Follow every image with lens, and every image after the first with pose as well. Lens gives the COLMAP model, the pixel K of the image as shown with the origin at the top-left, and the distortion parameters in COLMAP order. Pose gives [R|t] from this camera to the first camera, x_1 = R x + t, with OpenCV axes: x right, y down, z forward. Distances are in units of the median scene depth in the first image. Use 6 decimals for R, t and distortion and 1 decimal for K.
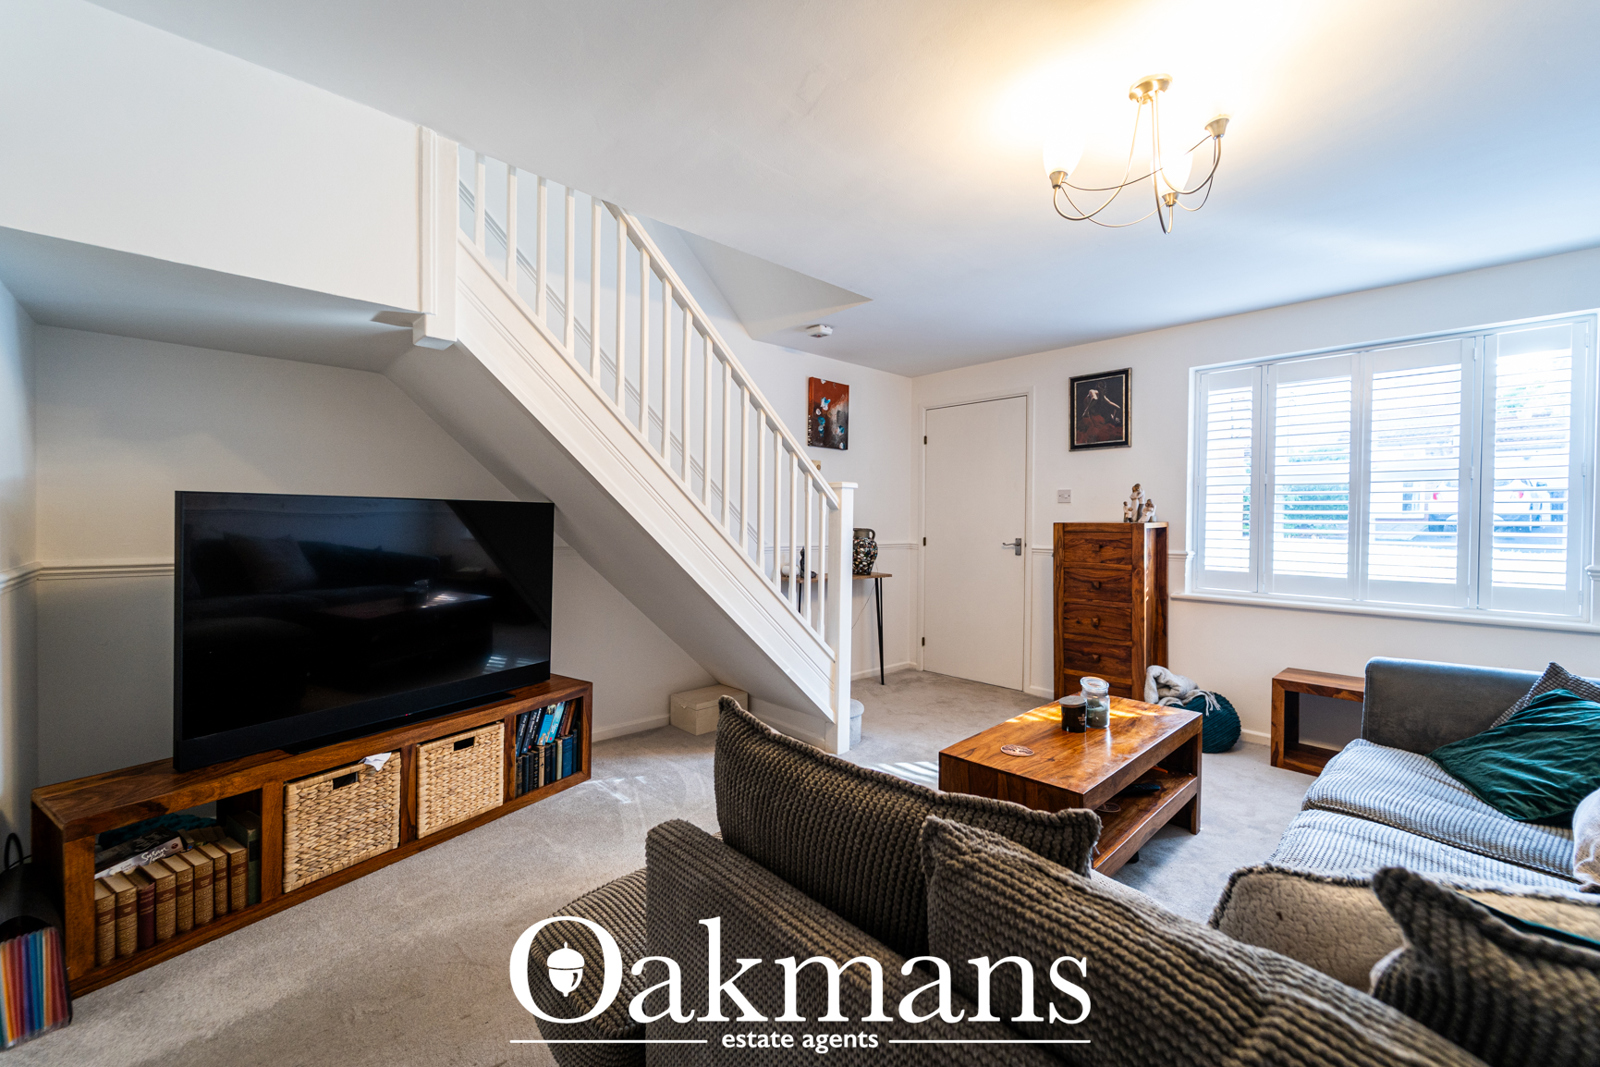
lens RADIAL K [[645.5, 0, 795.5], [0, 645.5, 528.6], [0, 0, 1]] dist [0.000882, -0.000948]
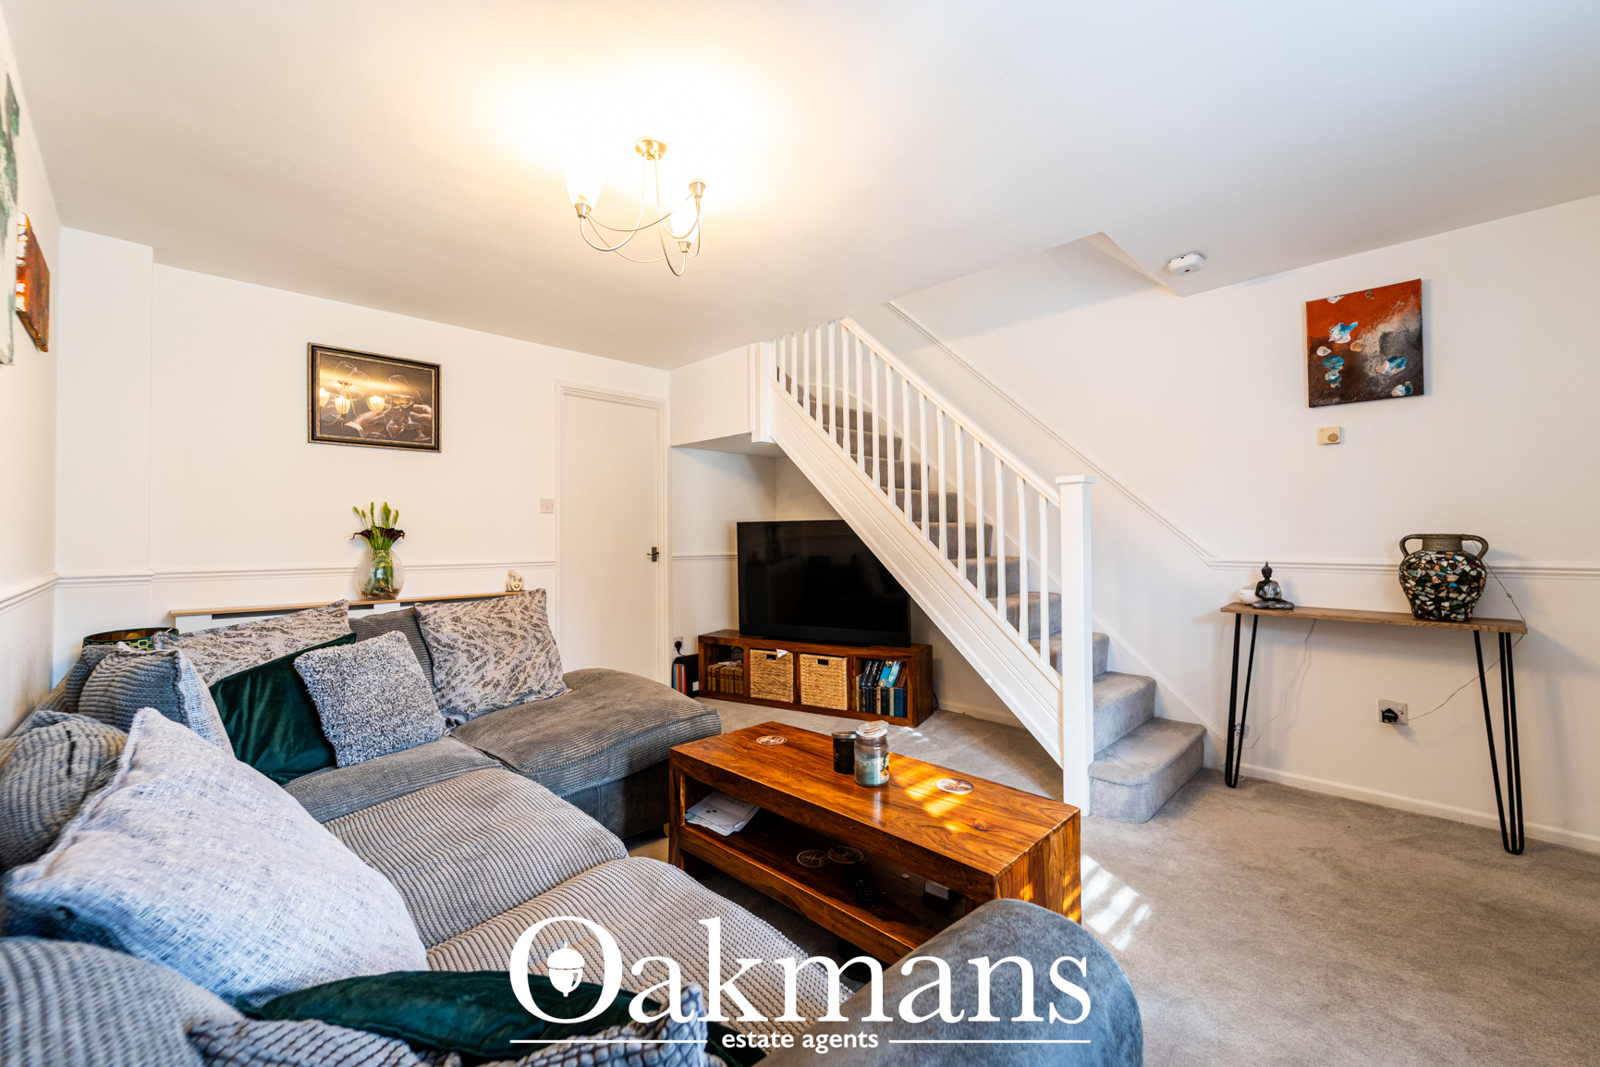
lens RADIAL K [[645.5, 0, 795.5], [0, 645.5, 528.6], [0, 0, 1]] dist [0.000882, -0.000948]
pose [[0.034341, -0.026770, -0.999052, 1.014568], [-0.008131, 0.999601, -0.027064, 0.022457], [0.999377, 0.009053, 0.034110, 0.728811]]
